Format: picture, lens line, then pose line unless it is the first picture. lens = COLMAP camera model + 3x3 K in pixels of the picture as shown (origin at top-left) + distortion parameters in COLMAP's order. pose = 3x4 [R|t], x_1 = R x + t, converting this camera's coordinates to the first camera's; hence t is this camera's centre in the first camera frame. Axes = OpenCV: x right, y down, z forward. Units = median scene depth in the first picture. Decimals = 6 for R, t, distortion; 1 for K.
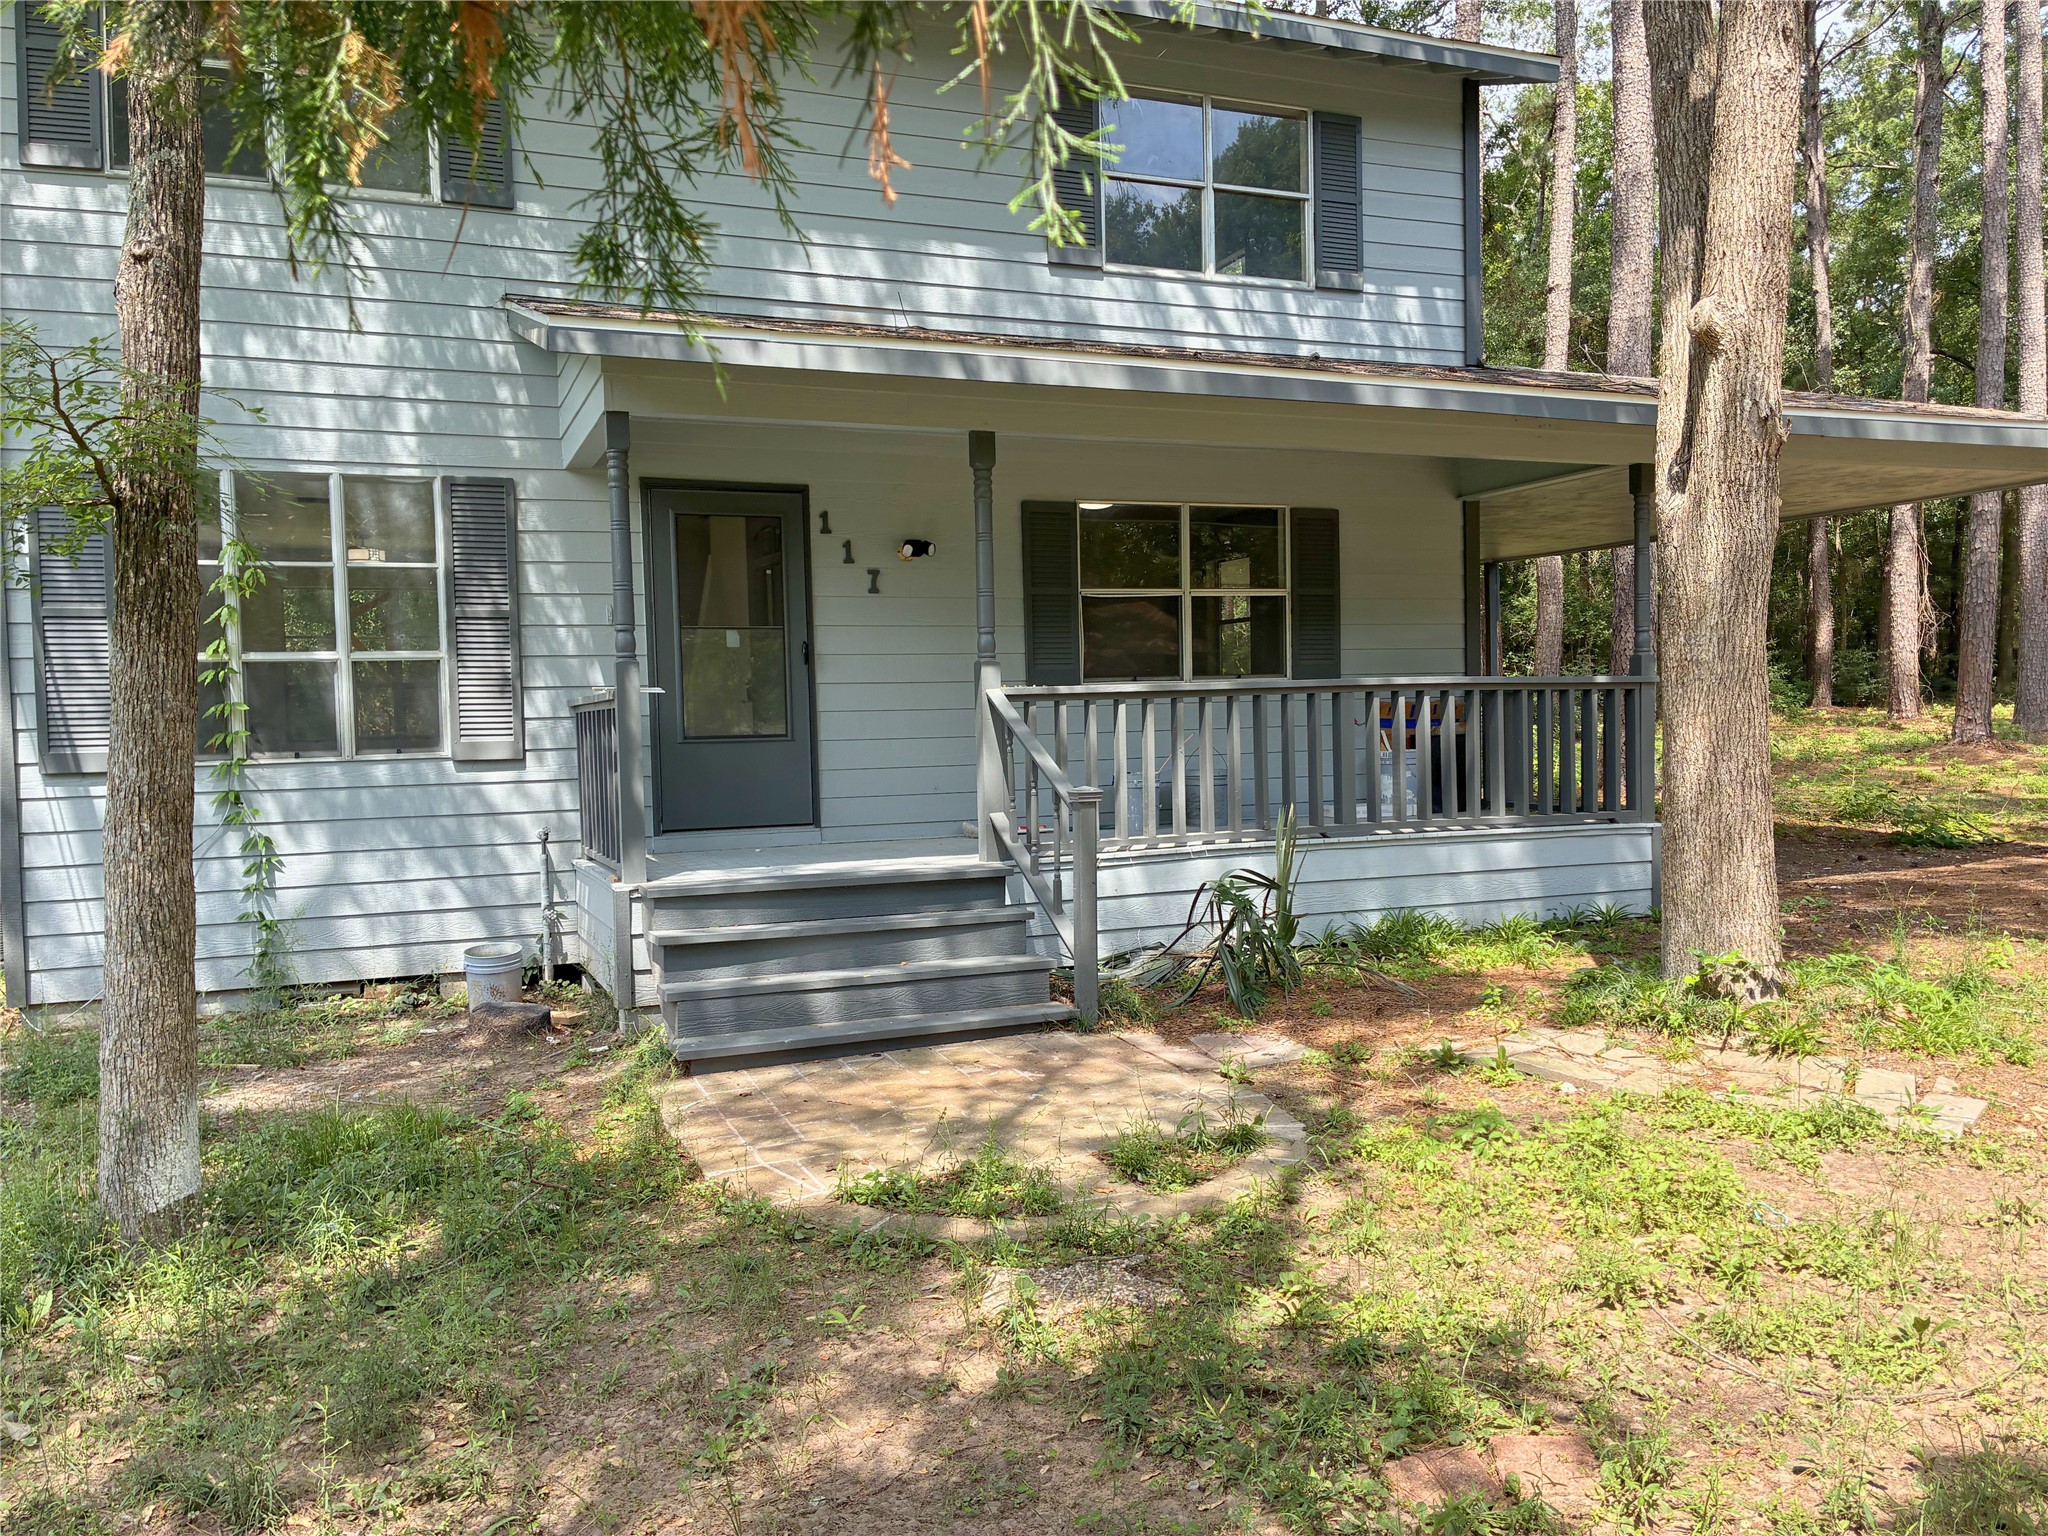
lens RADIAL K [[1560.8, 0, 1028.7], [0, 1560.8, 810.8], [0, 0, 1]] dist [0.024930, 0.001851]
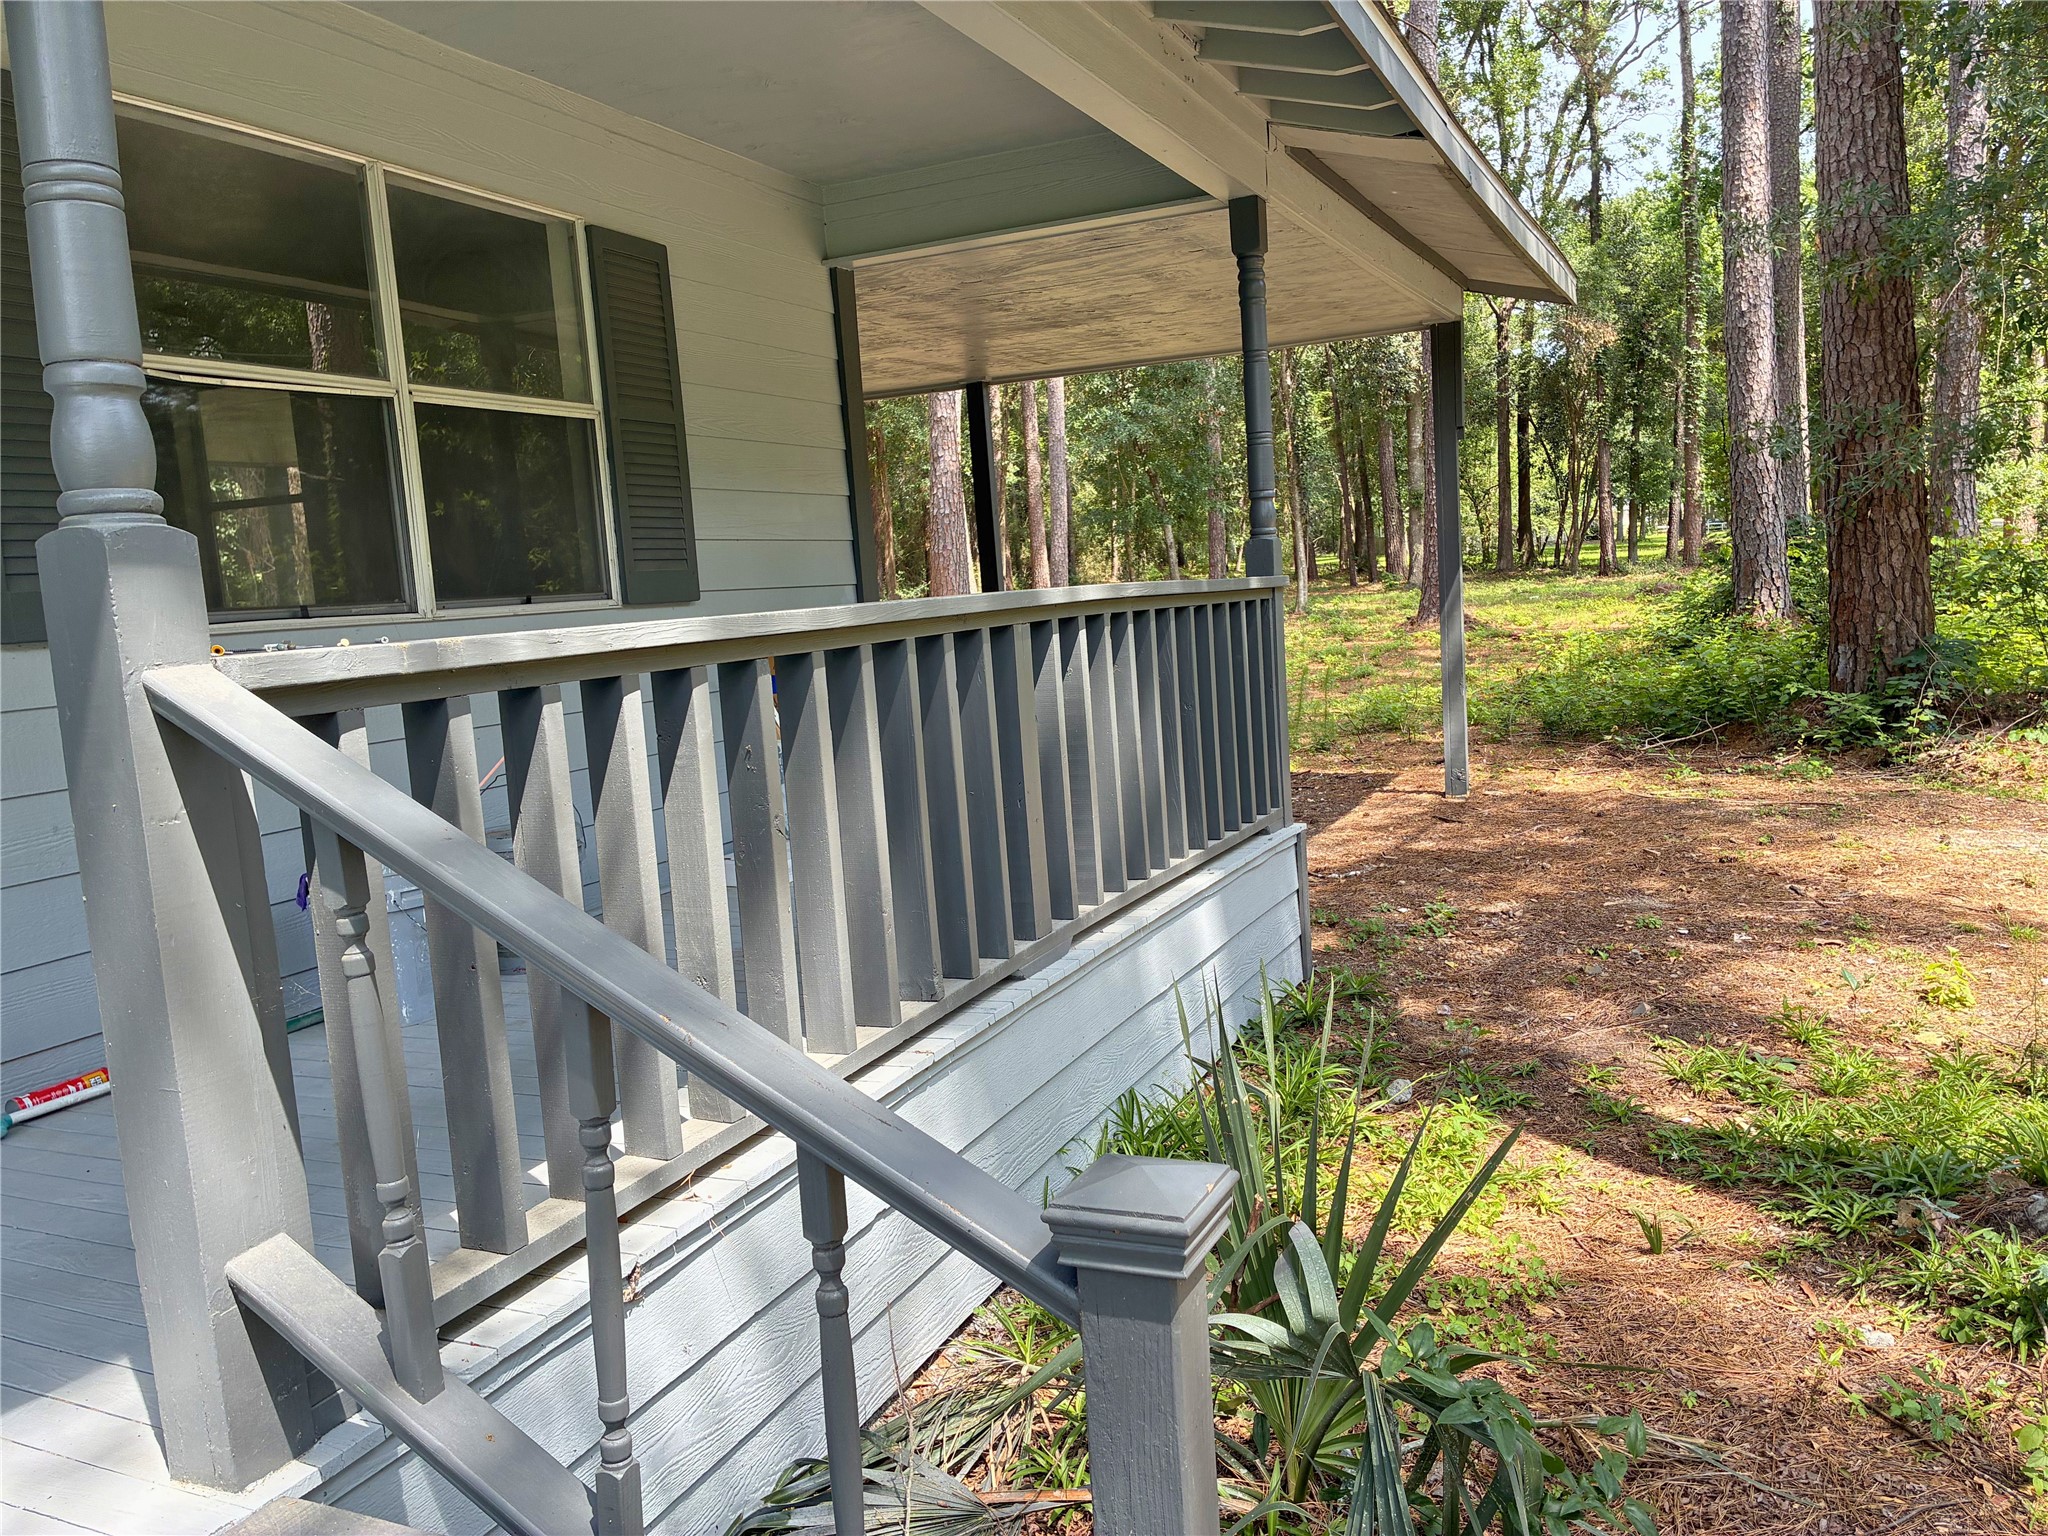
lens RADIAL K [[1574.1, 0, 1024.0], [0, 1574.1, 768.0], [0, 0, 1]] dist [-0.010395, -0.005746]
pose [[0.729354, -0.099924, 0.676800, -0.070142], [0.088471, 0.994745, 0.051525, -0.055480], [-0.678392, 0.022298, 0.734362, 0.652967]]
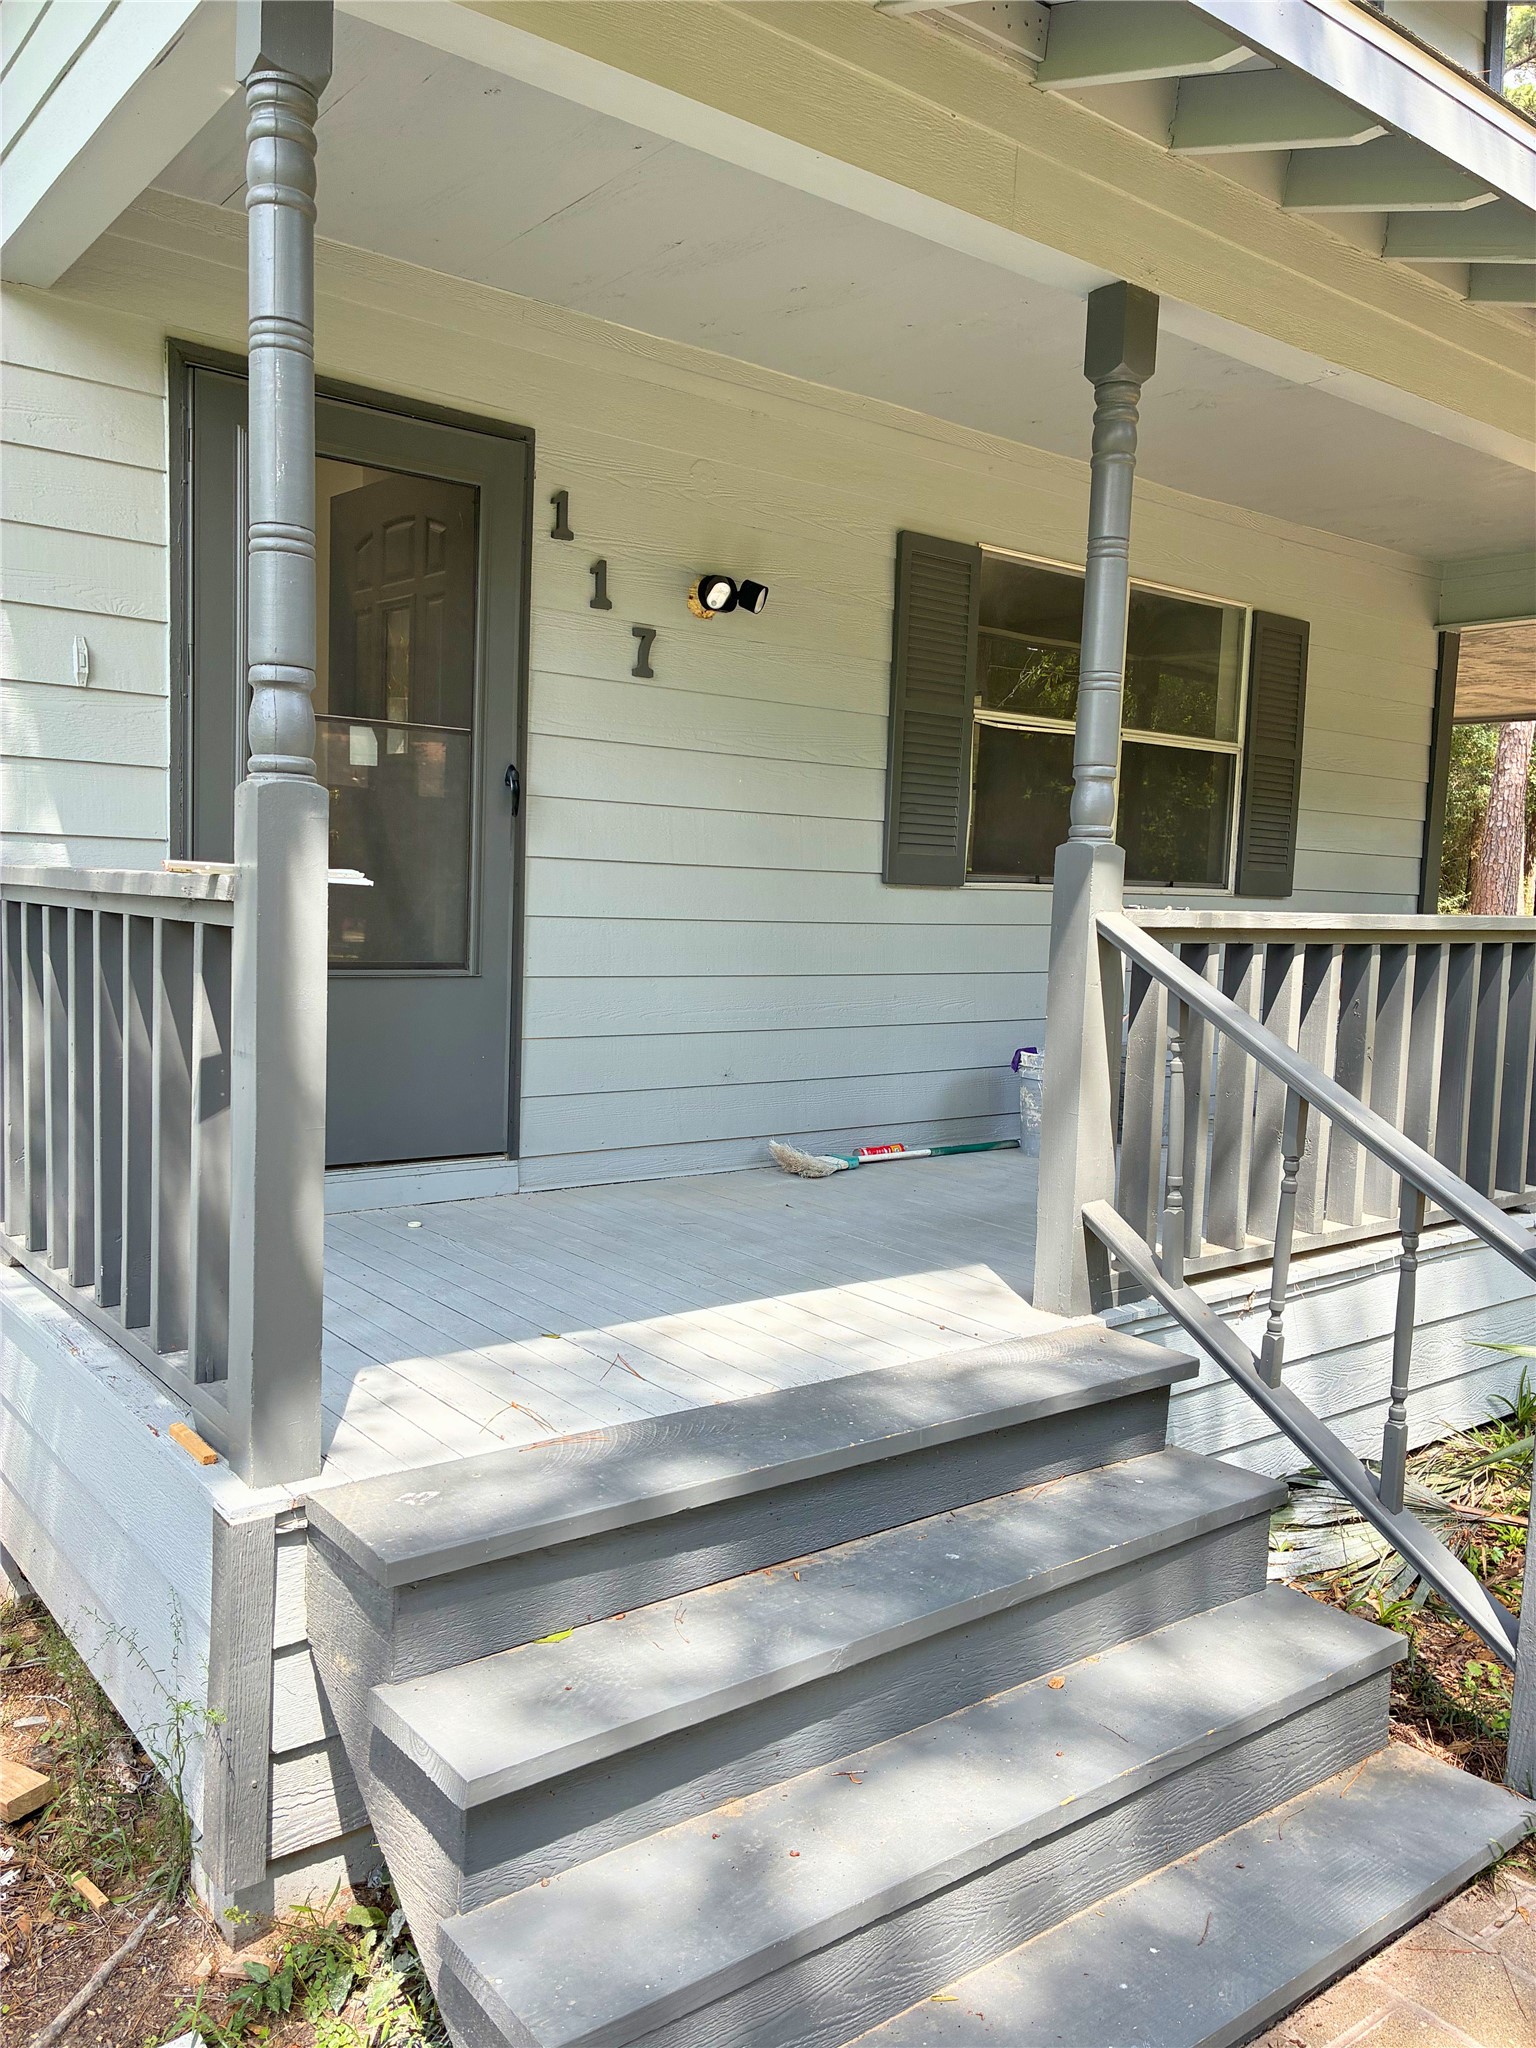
lens RADIAL K [[1560.8, 0, 768.0], [0, 1560.8, 1024.0], [0, 0, 1]] dist [0.024930, 0.001851]
pose [[0.960047, 0.036358, 0.277467, -0.193783], [-0.045607, 0.998596, 0.026951, -0.046477], [-0.276098, -0.038529, 0.960357, 0.519722]]
